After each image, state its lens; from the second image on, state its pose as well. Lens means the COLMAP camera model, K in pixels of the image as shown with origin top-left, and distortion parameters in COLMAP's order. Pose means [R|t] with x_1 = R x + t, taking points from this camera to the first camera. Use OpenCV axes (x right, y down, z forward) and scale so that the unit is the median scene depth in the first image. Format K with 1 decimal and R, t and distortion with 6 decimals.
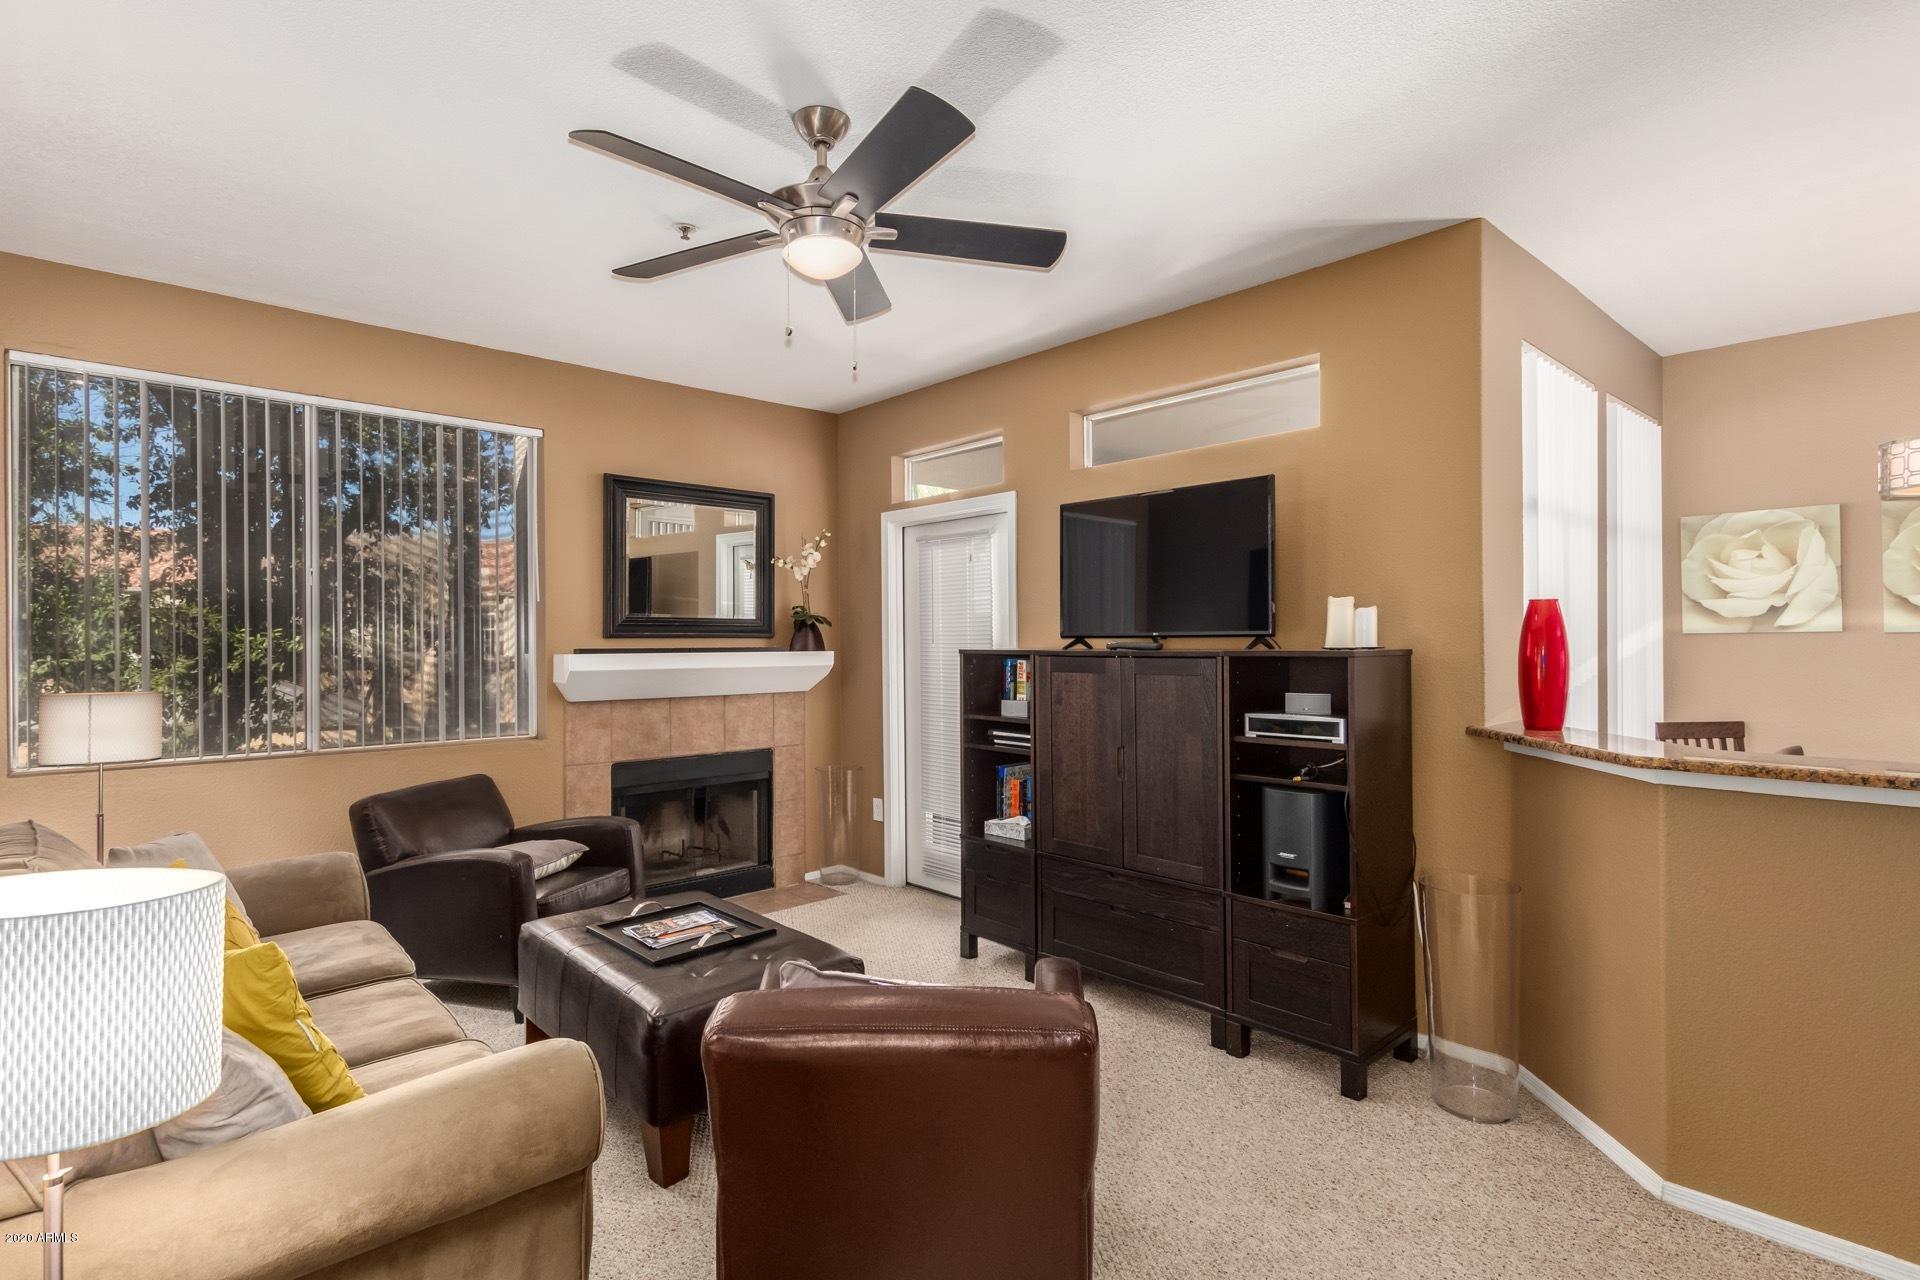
lens RADIAL K [[940.0, 0, 960.0], [0, 940.0, 640.0], [0, 0, 1]] dist [0.003414, -0.000015]
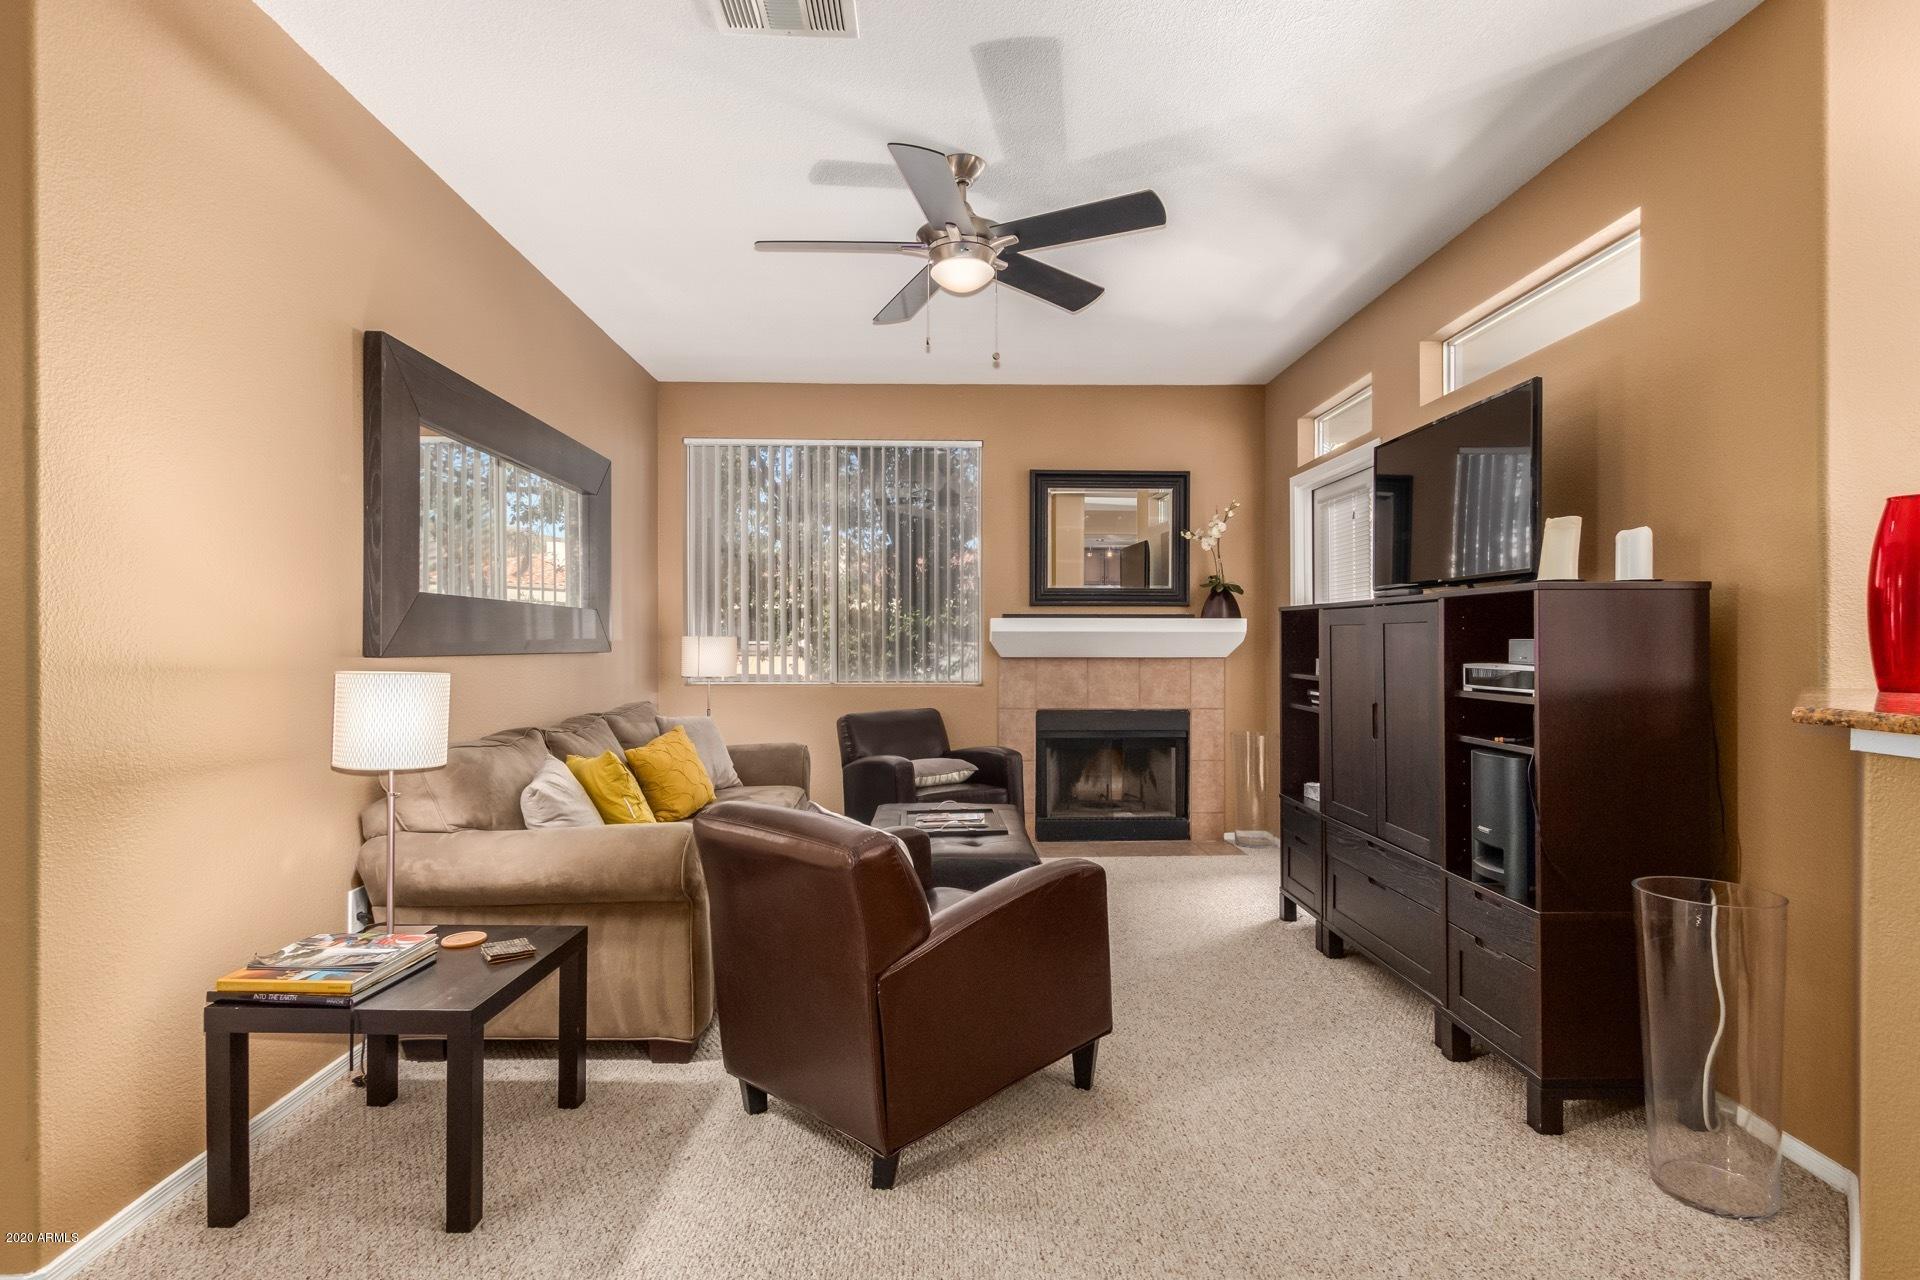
lens RADIAL K [[931.3, 0, 960.9], [0, 931.3, 648.0], [0, 0, 1]] dist [0.003155, -0.000503]
pose [[0.751303, 0.010959, -0.659867, 0.316334], [-0.002236, 0.999899, 0.014061, 0.032239], [0.659954, -0.009088, 0.751251, 0.035747]]
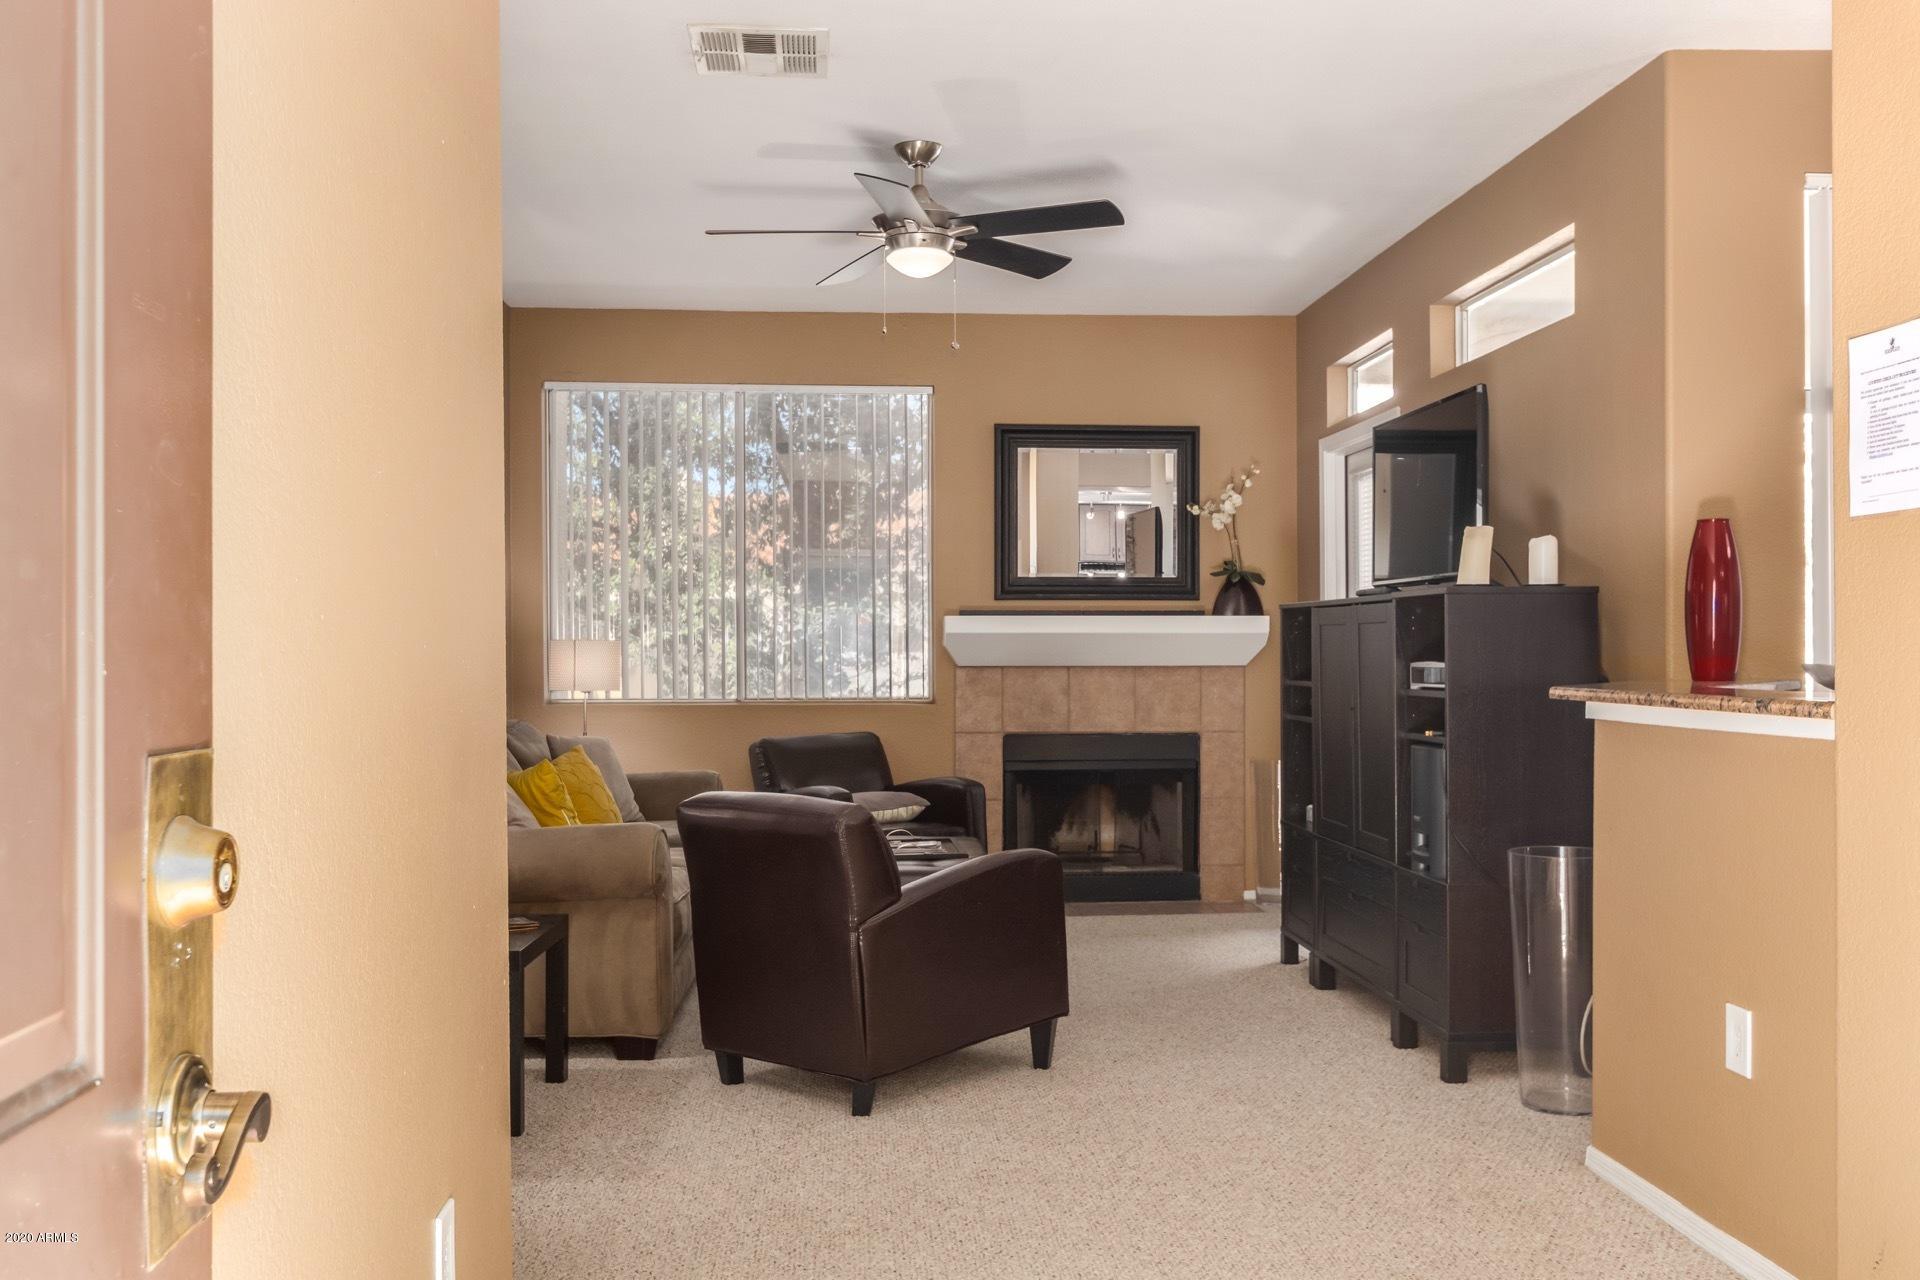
lens RADIAL K [[1677.9, 0, 958.3], [0, 1677.9, 662.6], [0, 0, 1]] dist [0.004245, 0.000465]
pose [[0.781837, 0.009145, -0.623416, 0.582095], [-0.000999, 0.999910, 0.013415, 0.034805], [0.623483, -0.009865, 0.781775, -0.304226]]
